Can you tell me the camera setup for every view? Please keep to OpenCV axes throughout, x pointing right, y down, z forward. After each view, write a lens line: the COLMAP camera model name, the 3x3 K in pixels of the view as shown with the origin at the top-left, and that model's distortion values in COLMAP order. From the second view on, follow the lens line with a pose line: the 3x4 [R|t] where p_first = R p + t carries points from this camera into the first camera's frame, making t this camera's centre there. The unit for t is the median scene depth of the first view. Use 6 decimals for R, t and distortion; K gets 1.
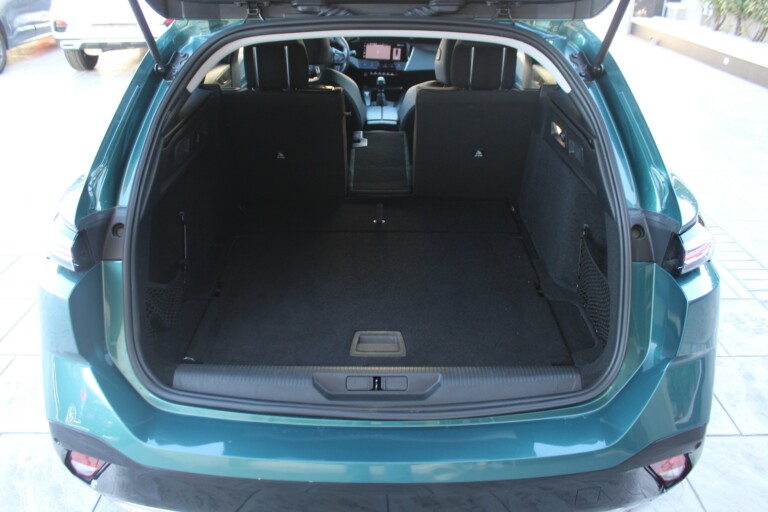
lens RADIAL K [[679.5, 0, 384.0], [0, 679.5, 256.0], [0, 0, 1]] dist [-0.134751, 0.135708]
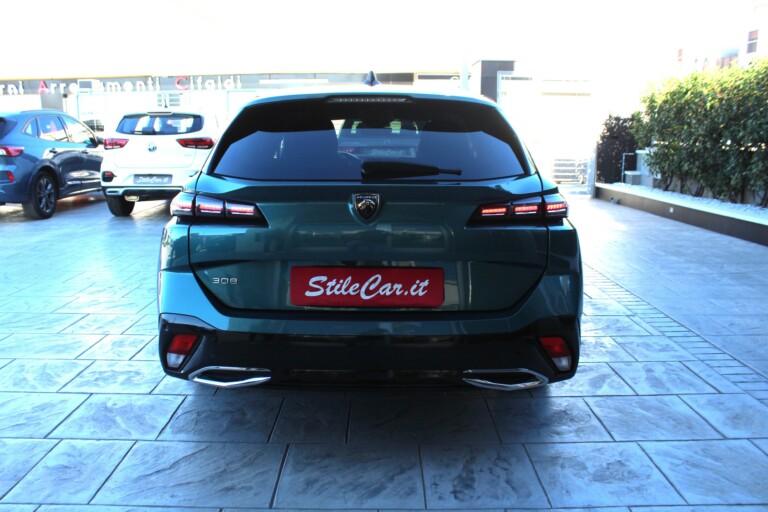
lens RADIAL K [[695.1, 0, 385.7], [0, 695.1, 277.3], [0, 0, 1]] dist [-0.138668, 0.167147]
pose [[0.999974, 0.003368, 0.006328, 0.017331], [-0.001639, 0.966796, -0.255545, 0.527927], [-0.006979, 0.255528, 0.966776, -0.558659]]
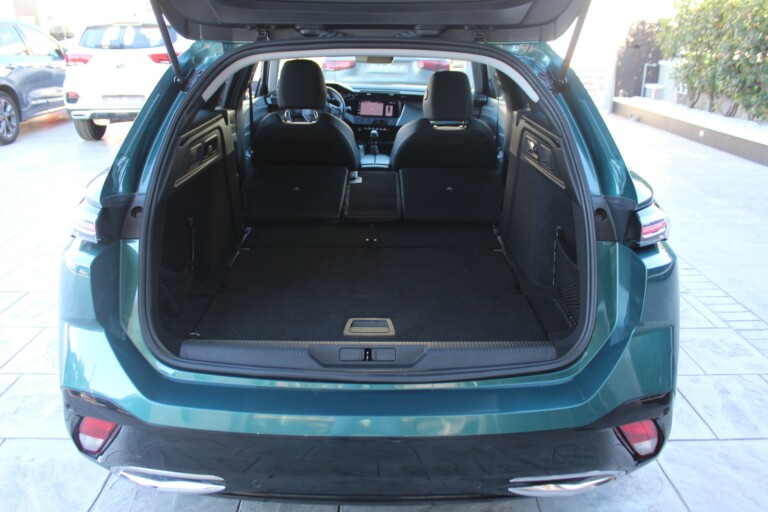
lens RADIAL K [[679.5, 0, 384.0], [0, 679.5, 256.0], [0, 0, 1]] dist [-0.134751, 0.135708]
pose [[0.999965, 0.001914, 0.008113, 0.005854], [-0.000825, 0.991227, -0.132170, 0.162348], [-0.008295, 0.132159, 0.991194, -0.093080]]
